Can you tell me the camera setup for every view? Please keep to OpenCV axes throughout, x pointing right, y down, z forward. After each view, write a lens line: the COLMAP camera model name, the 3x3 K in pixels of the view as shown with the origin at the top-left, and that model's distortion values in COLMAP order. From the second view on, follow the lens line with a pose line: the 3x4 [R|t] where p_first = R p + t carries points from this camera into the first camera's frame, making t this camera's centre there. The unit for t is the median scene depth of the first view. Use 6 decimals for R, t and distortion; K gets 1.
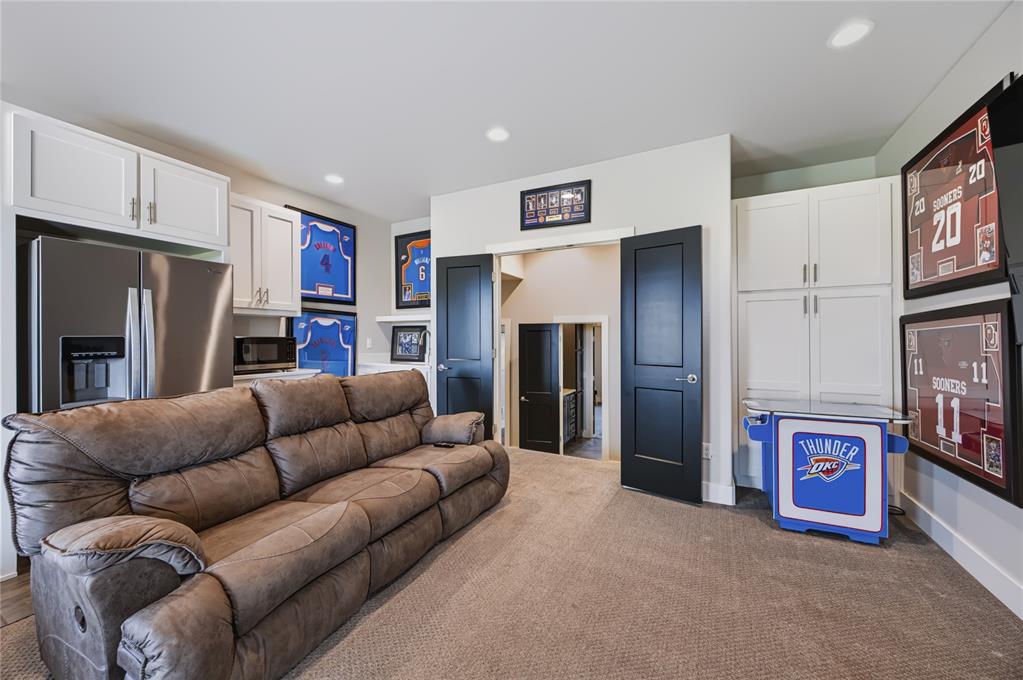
lens RADIAL K [[394.2, 0, 510.6], [0, 394.2, 337.4], [0, 0, 1]] dist [0.000813, 0.000139]
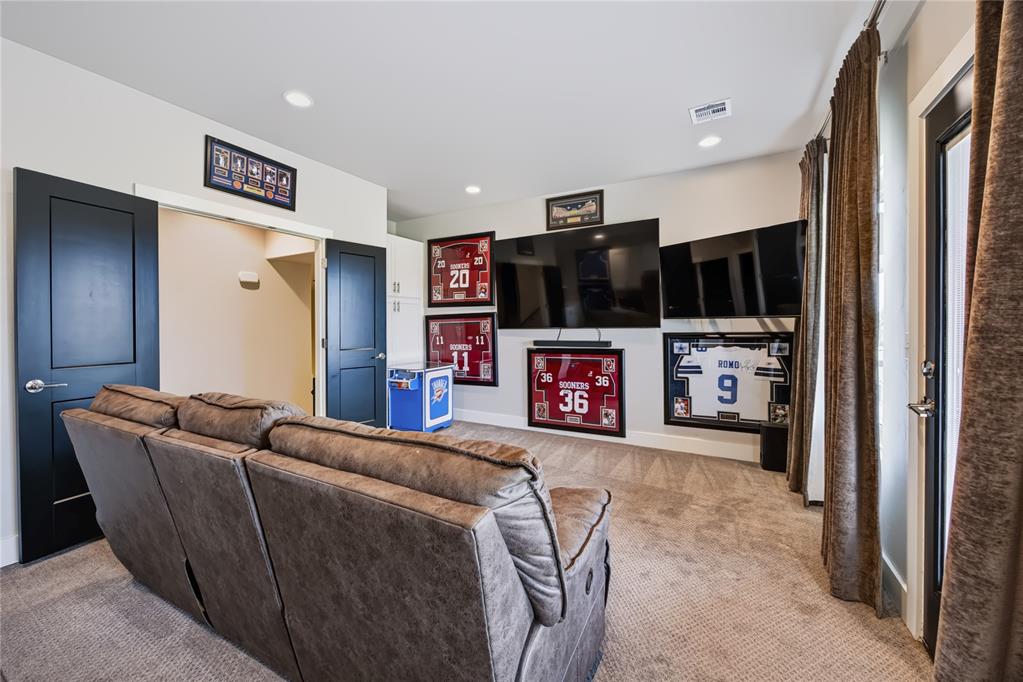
lens RADIAL K [[394.2, 0, 513.0], [0, 394.2, 332.6], [0, 0, 1]] dist [0.000813, 0.000139]
pose [[0.021495, -0.017017, 0.999624, -1.001003], [0.002647, 0.999853, 0.016964, -0.001854], [-0.999765, 0.002281, 0.021537, 0.543732]]
